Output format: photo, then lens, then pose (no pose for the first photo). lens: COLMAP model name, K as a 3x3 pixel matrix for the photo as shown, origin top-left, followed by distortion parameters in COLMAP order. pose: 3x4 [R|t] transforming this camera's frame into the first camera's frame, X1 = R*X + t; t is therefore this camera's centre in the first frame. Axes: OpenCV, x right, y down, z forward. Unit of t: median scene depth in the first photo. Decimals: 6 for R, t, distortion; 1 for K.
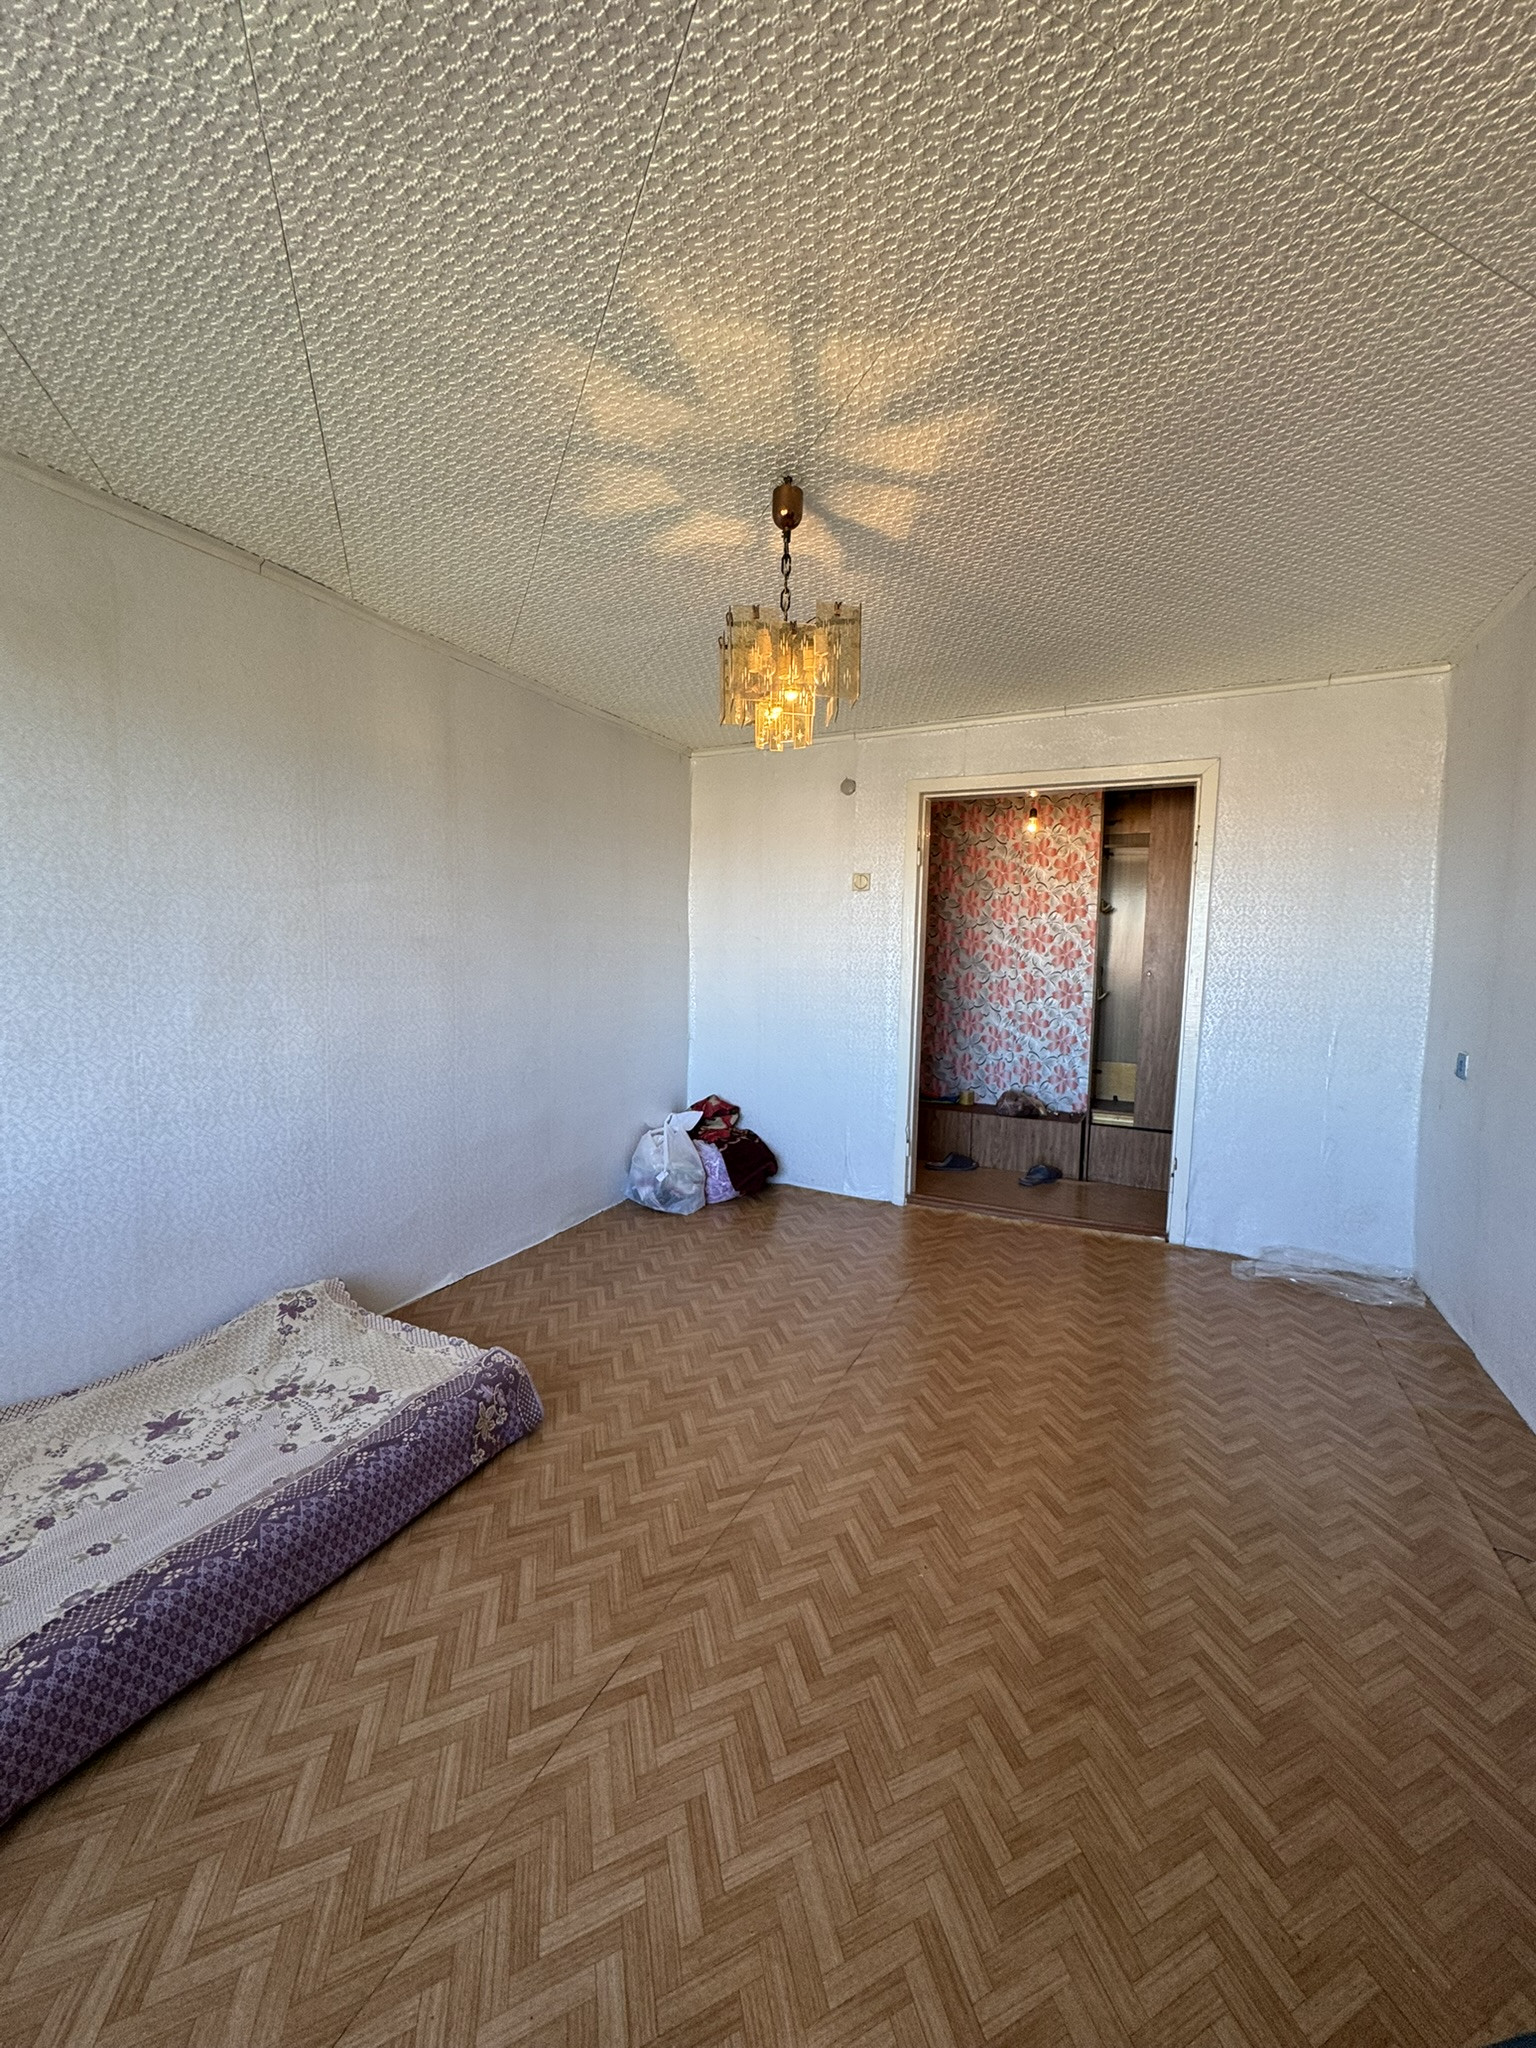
lens RADIAL K [[810.6, 0, 768.4], [0, 810.6, 1020.7], [0, 0, 1]] dist [-0.002541, 0.000533]
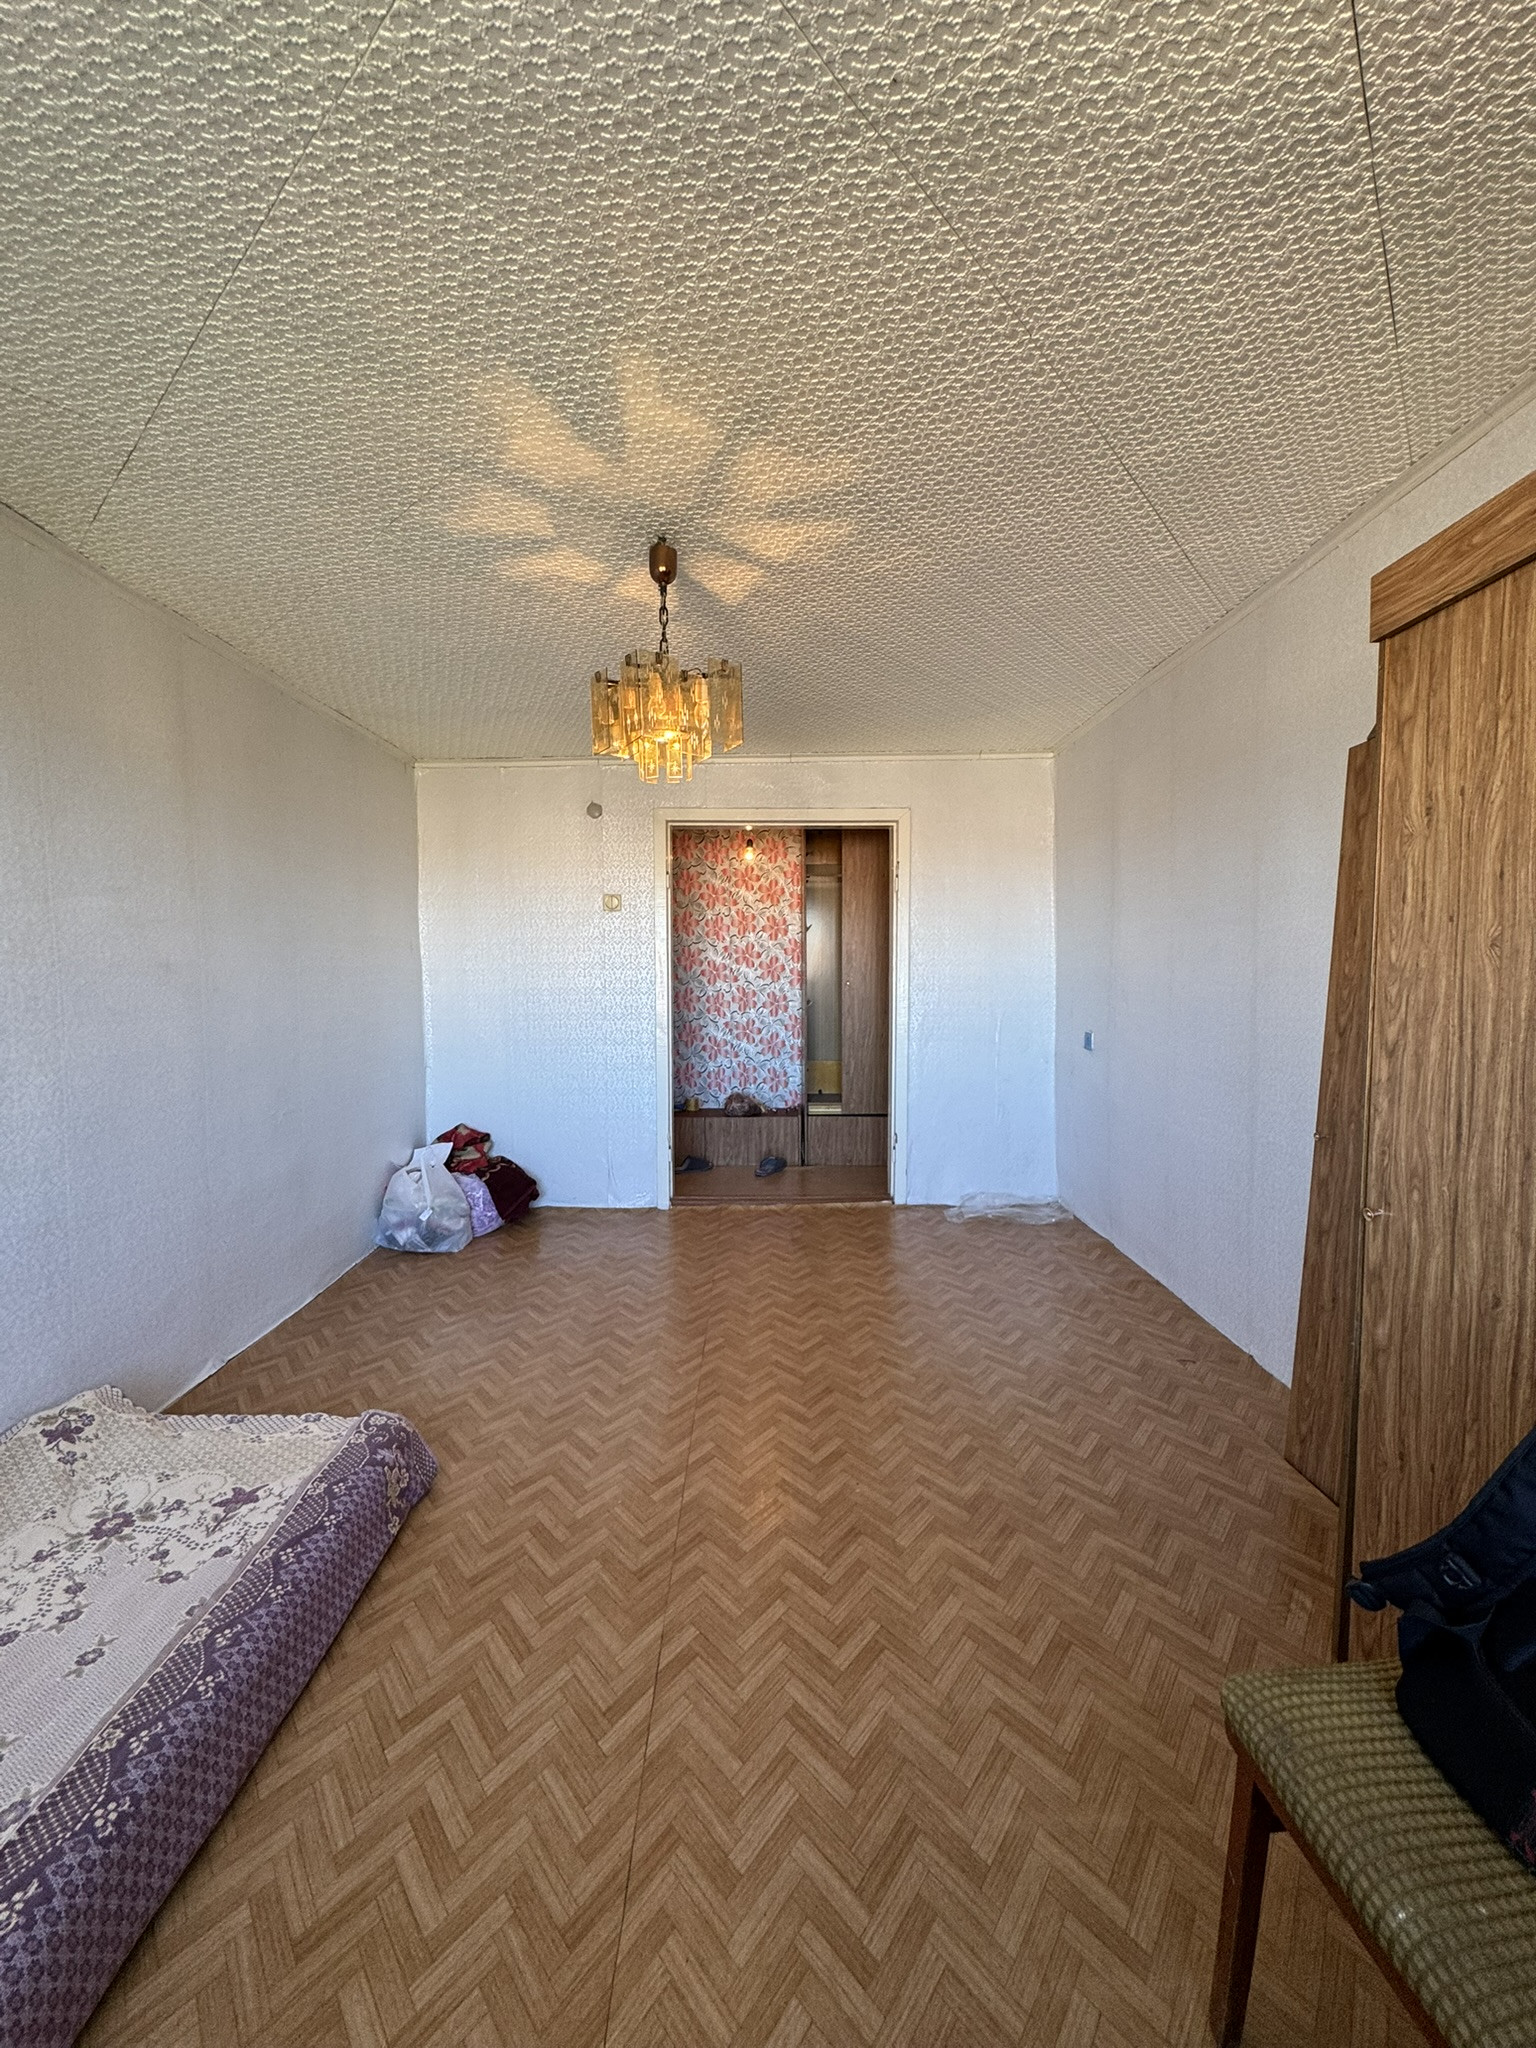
lens RADIAL K [[810.6, 0, 764.0], [0, 810.6, 1020.2], [0, 0, 1]] dist [-0.002541, 0.000533]
pose [[0.899200, -0.048009, 0.434896, -0.283978], [0.058351, 0.998241, -0.010450, 0.001800], [-0.433630, 0.034773, 0.900420, -0.021162]]
